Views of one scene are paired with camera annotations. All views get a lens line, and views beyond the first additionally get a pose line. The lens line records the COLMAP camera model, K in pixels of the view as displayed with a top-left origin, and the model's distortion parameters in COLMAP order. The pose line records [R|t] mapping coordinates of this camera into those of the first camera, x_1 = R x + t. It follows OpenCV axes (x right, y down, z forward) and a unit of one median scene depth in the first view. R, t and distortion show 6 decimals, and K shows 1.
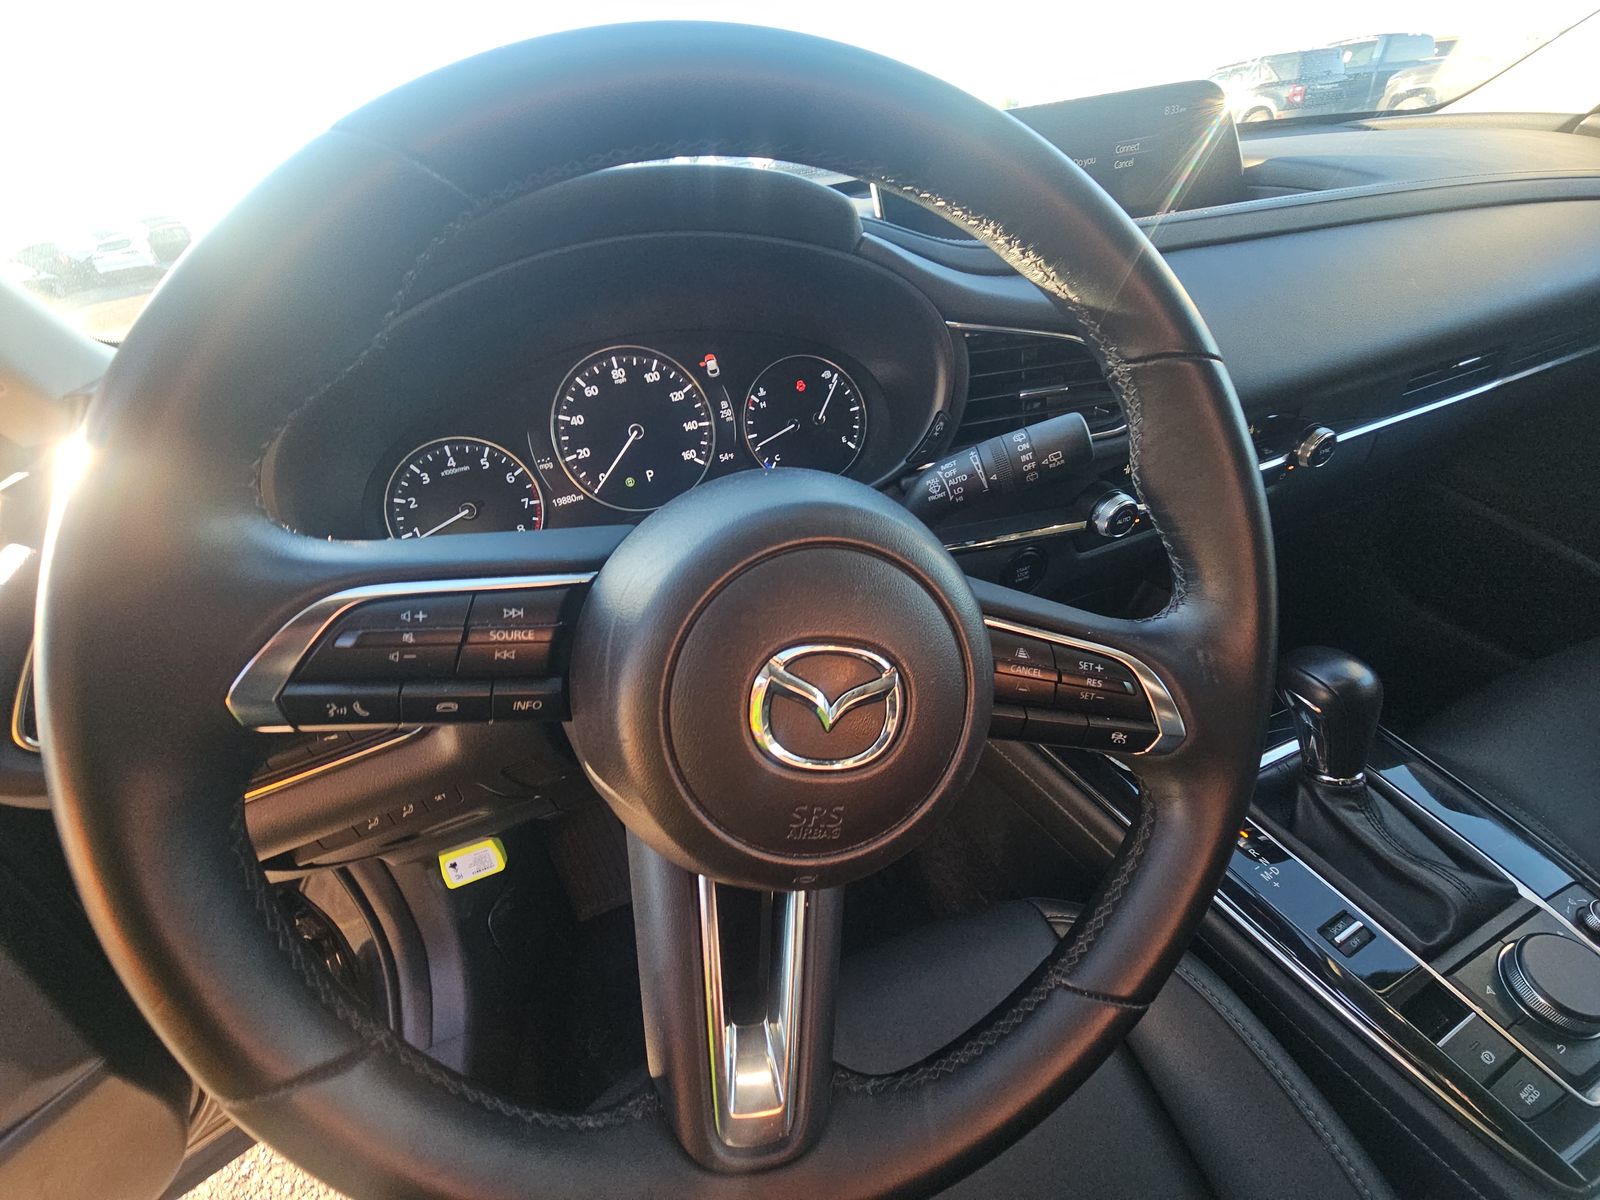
lens RADIAL K [[648.2, 0, 800.0], [0, 648.2, 600.0], [0, 0, 1]] dist [0.000212, 0.000218]
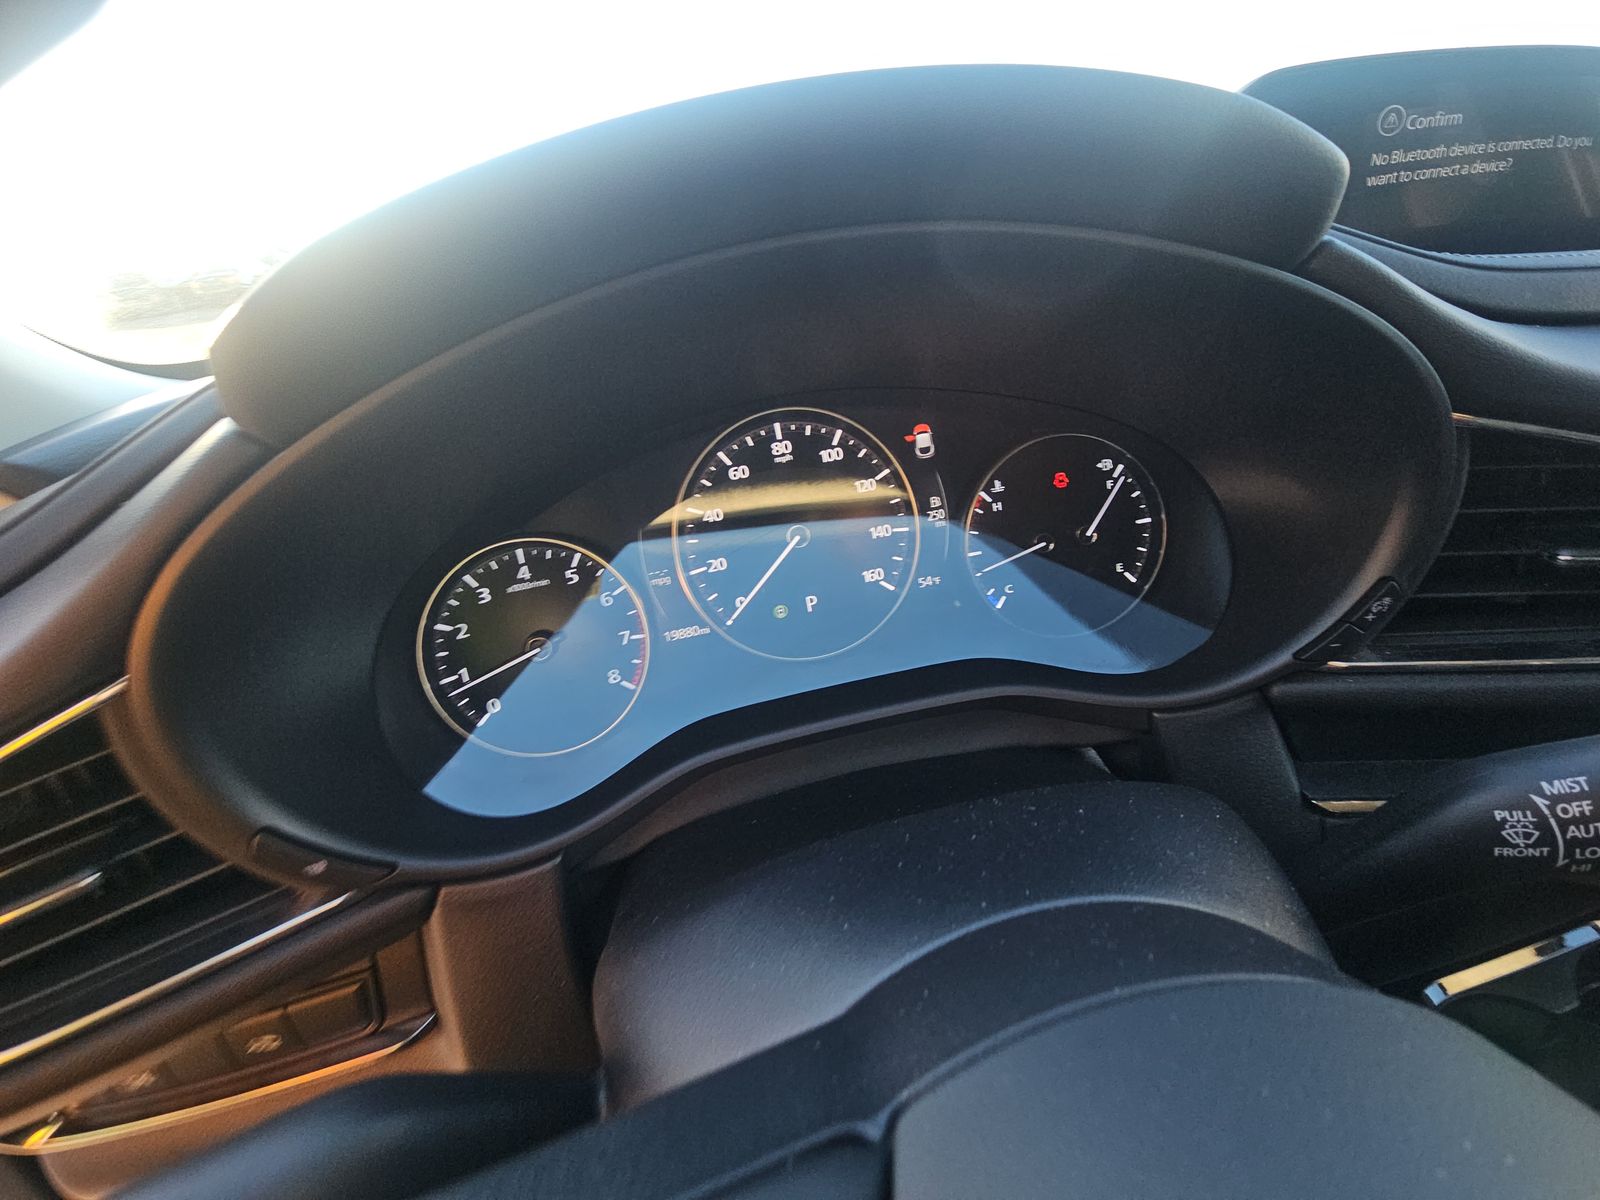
lens RADIAL K [[647.3, 0, 800.0], [0, 647.3, 600.0], [0, 0, 1]] dist [-0.001660, -0.000389]
pose [[0.981593, 0.103370, -0.160590, -0.142240], [-0.106160, 0.994310, -0.008865, -0.193976], [0.158760, 0.025750, 0.986981, 0.366106]]
